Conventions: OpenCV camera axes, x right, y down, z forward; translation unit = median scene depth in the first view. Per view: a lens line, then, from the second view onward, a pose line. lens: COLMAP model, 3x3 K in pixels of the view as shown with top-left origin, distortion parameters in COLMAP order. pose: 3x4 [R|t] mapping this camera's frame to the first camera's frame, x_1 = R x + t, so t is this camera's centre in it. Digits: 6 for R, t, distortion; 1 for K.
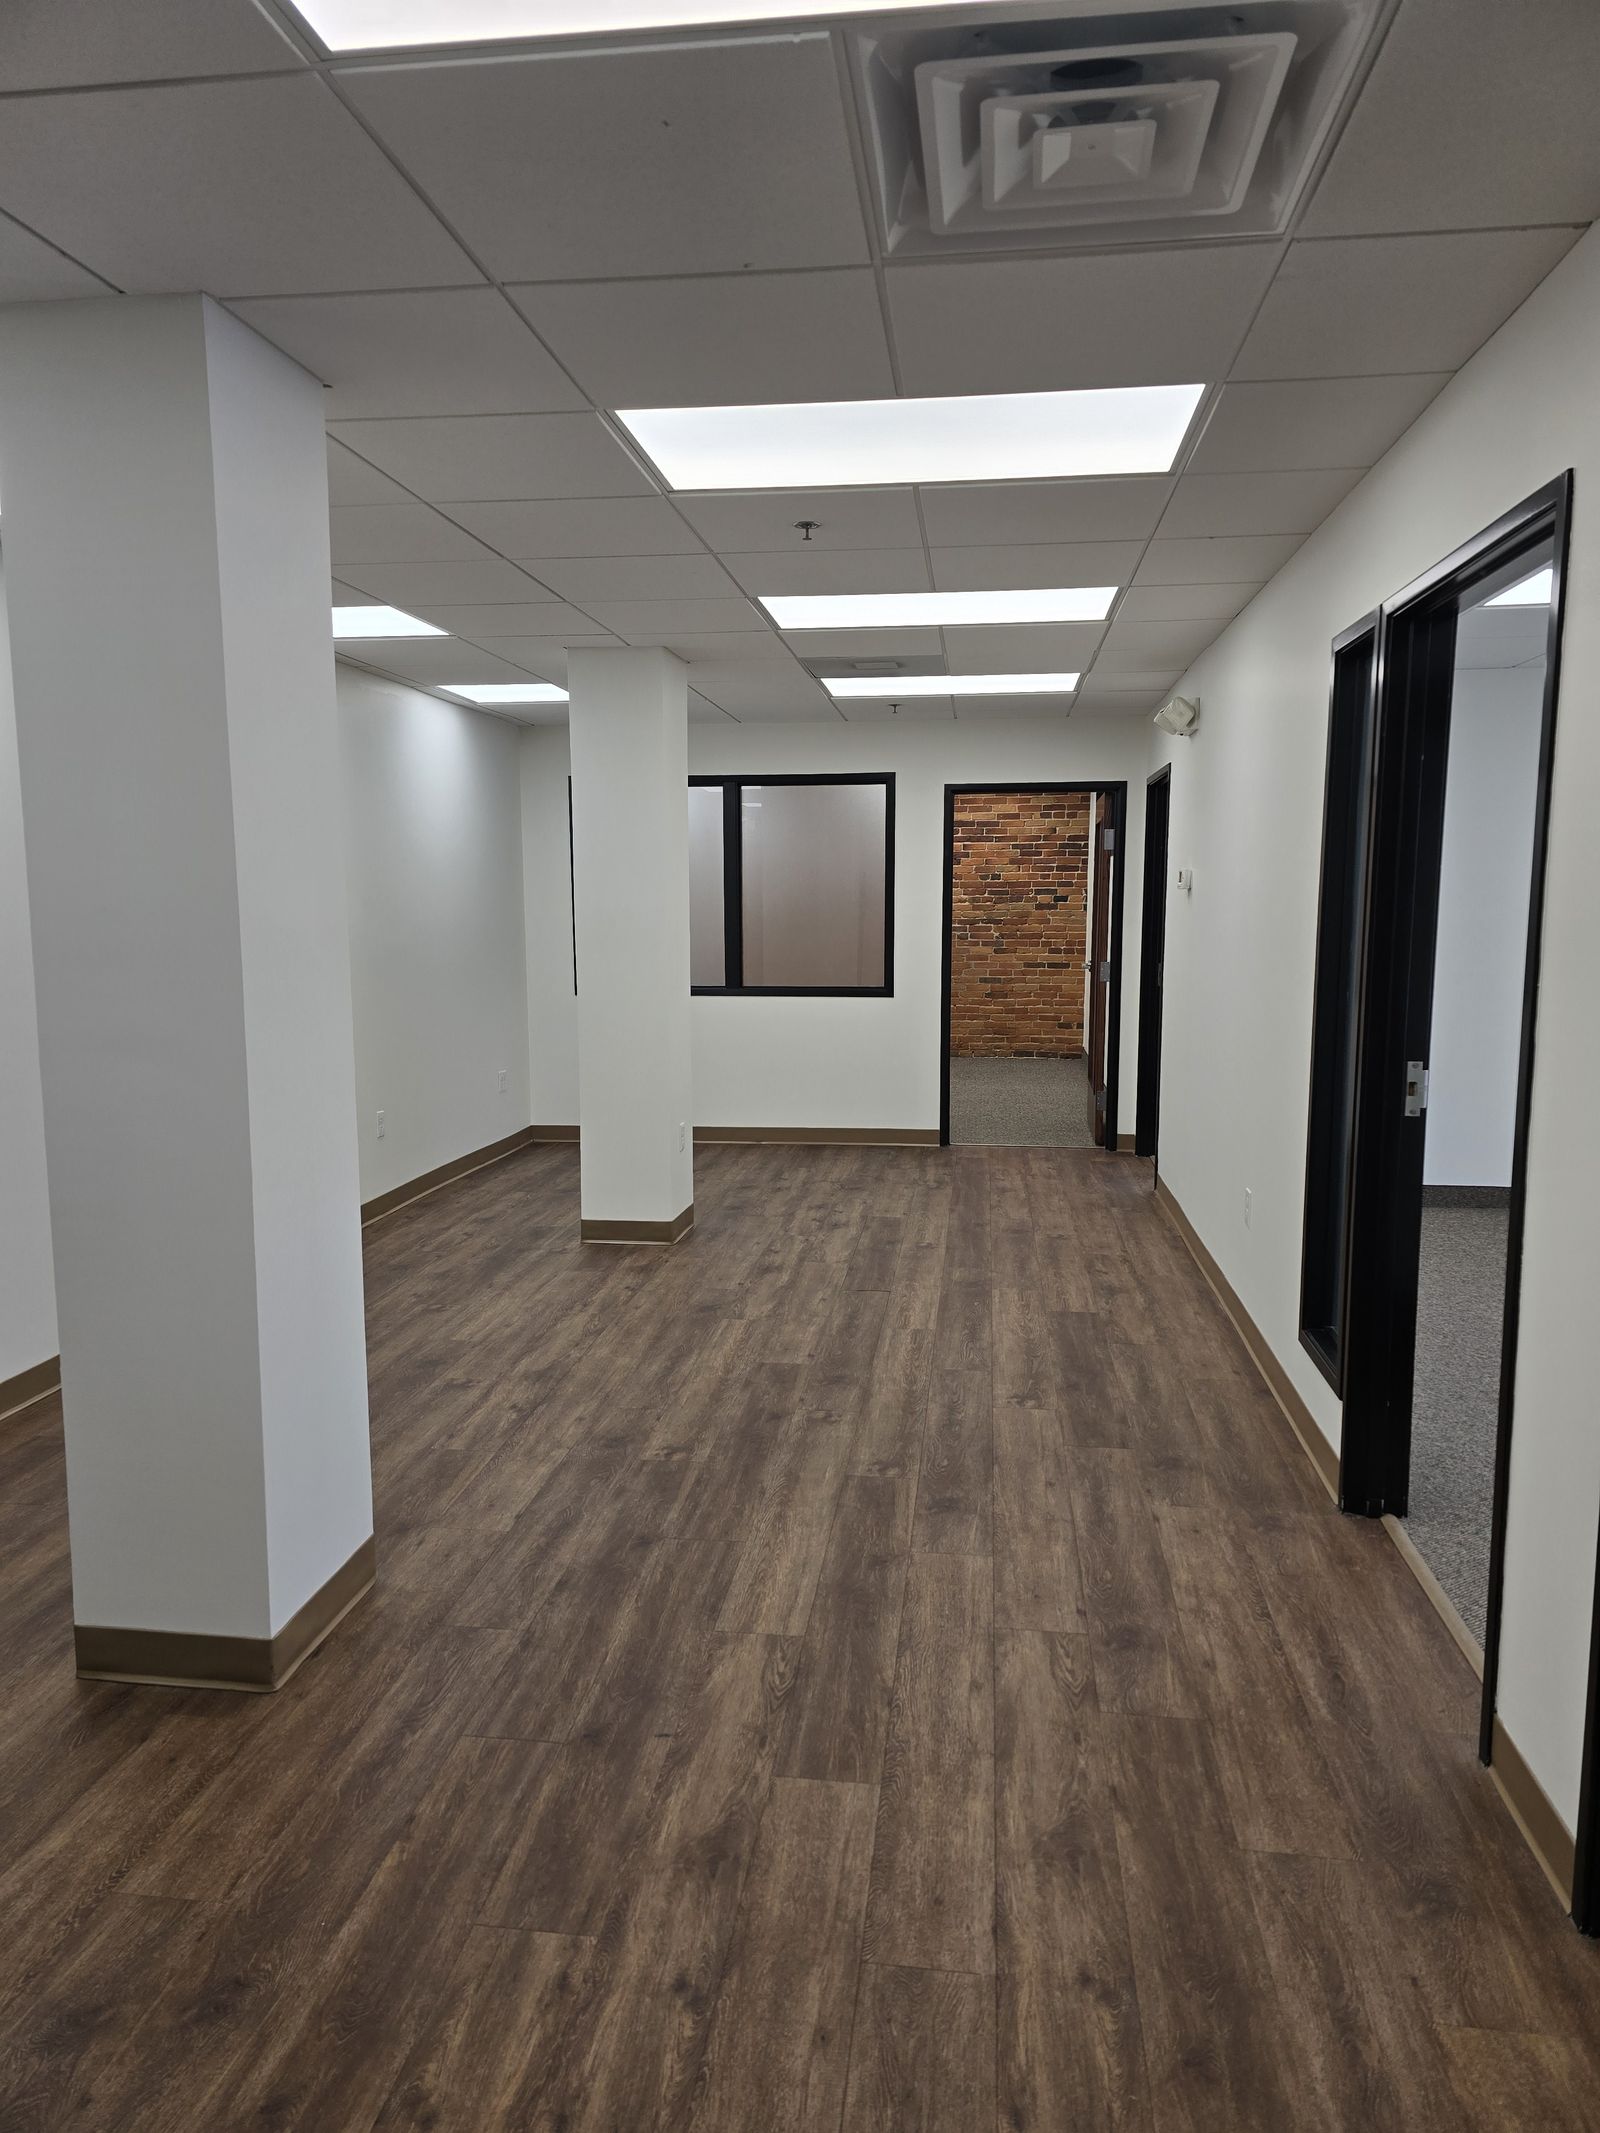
lens RADIAL K [[1401.2, 0, 797.8], [0, 1401.2, 1071.3], [0, 0, 1]] dist [0.006322, -0.003969]
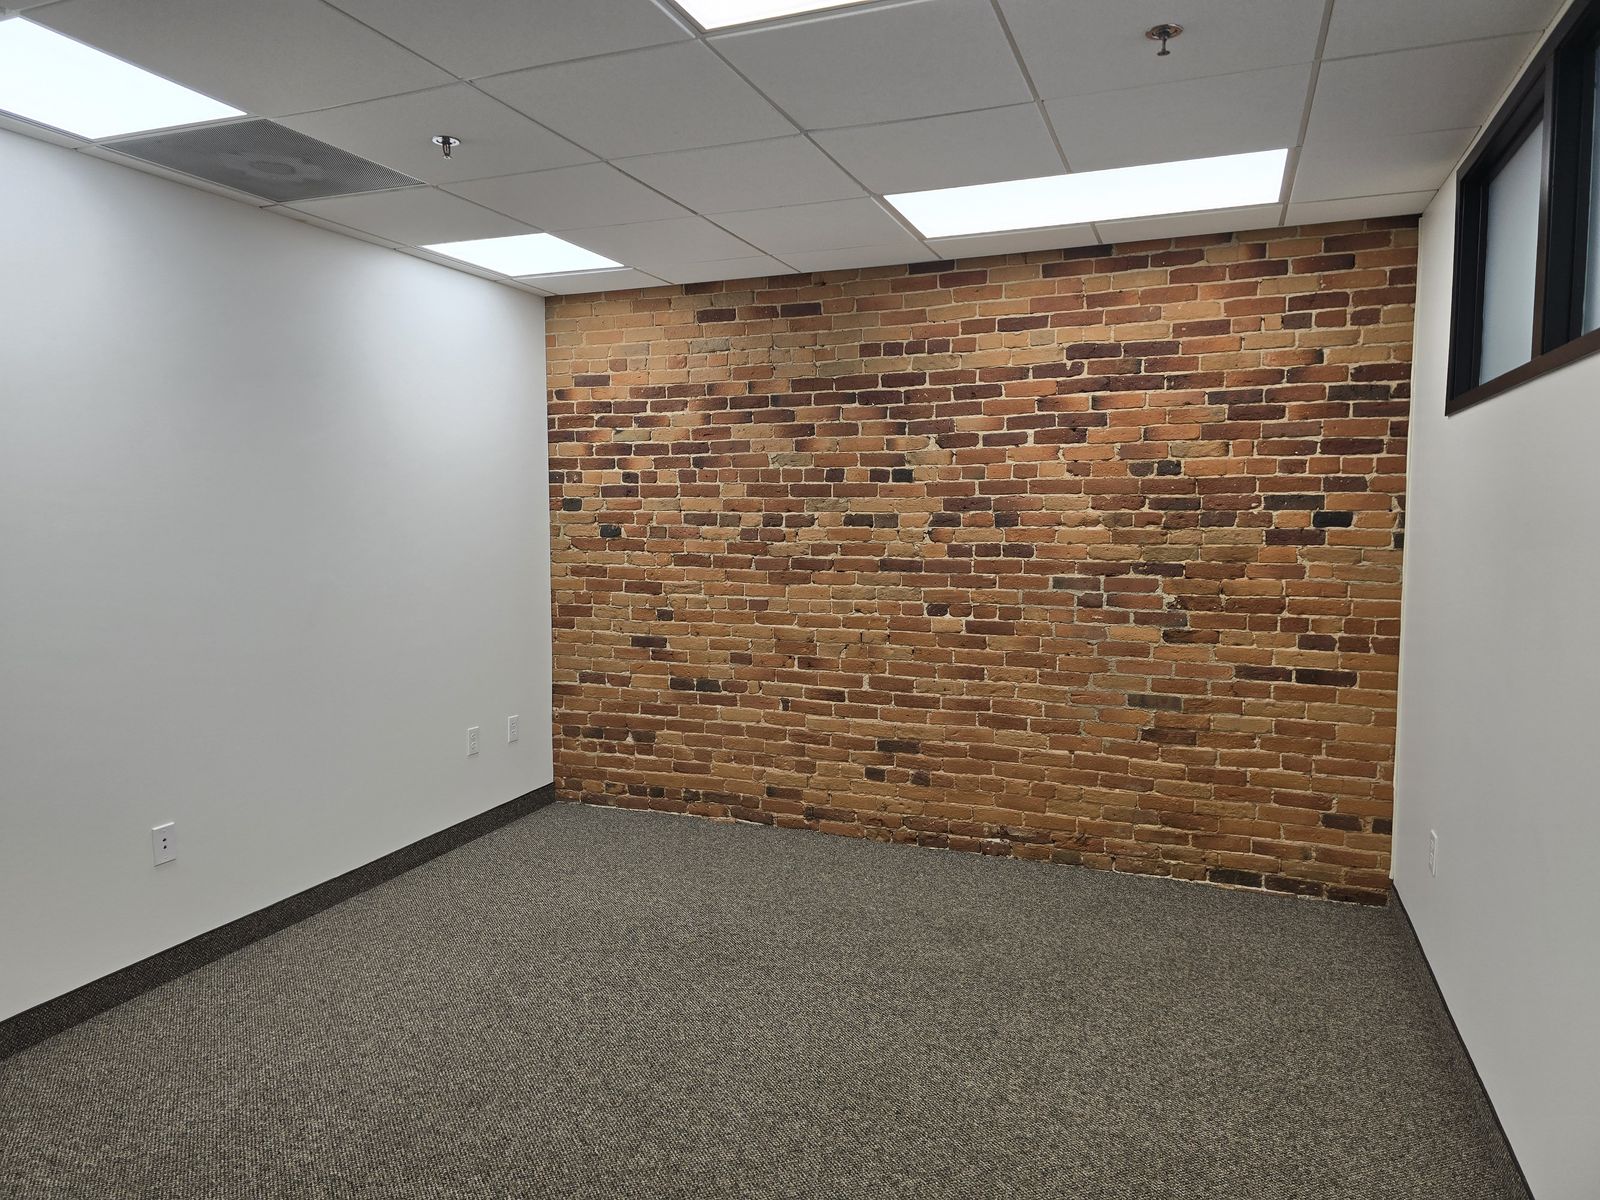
lens RADIAL K [[1051.1, 0, 801.9], [0, 1051.1, 592.4], [0, 0, 1]] dist [0.006322, -0.003969]
pose [[0.987130, 0.009744, -0.159622, 0.081250], [-0.015573, 0.999255, -0.035306, -0.087158], [0.159159, 0.037337, 0.986547, 0.662093]]
